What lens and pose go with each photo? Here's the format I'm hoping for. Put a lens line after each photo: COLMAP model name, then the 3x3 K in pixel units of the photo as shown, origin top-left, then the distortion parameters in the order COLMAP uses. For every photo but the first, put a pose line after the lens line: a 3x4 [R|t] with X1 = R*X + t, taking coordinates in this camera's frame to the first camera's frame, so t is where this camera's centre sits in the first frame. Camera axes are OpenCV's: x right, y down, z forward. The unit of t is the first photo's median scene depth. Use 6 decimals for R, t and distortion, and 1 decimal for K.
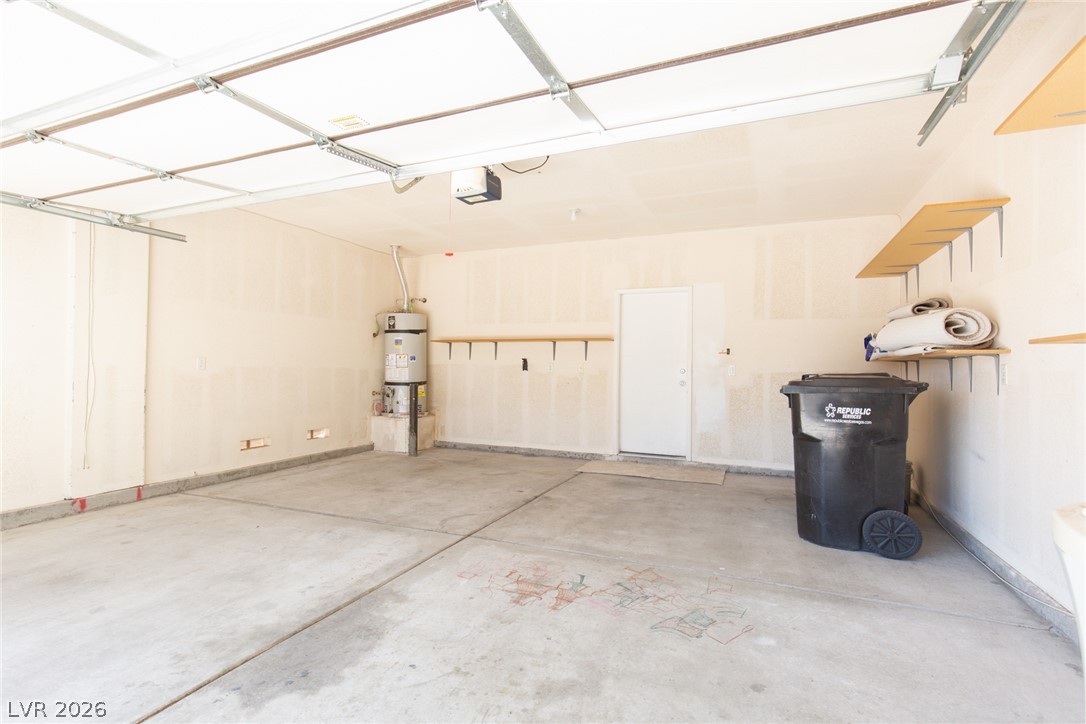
lens RADIAL K [[495.2, 0, 549.6], [0, 495.2, 358.5], [0, 0, 1]] dist [0.011682, -0.002803]
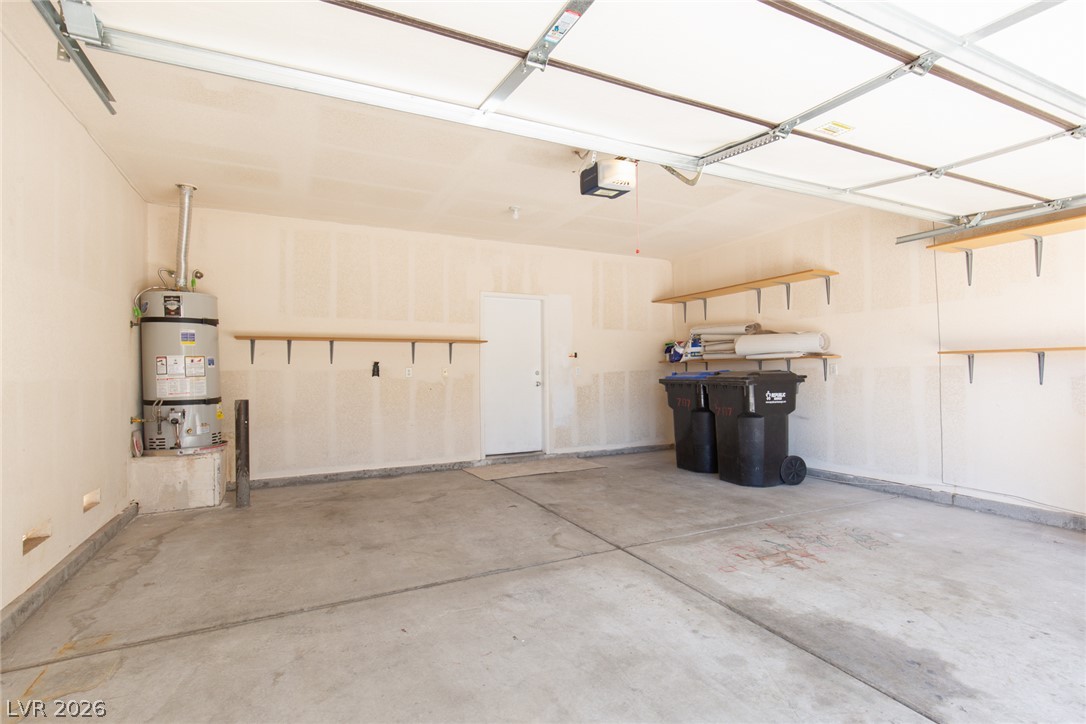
lens RADIAL K [[495.2, 0, 544.2], [0, 495.2, 360.2], [0, 0, 1]] dist [0.011682, -0.002803]
pose [[0.680477, -0.001322, 0.732768, -0.870494], [0.002758, 0.999996, -0.000757, -0.002826], [-0.732764, 0.002536, 0.680478, 0.414995]]
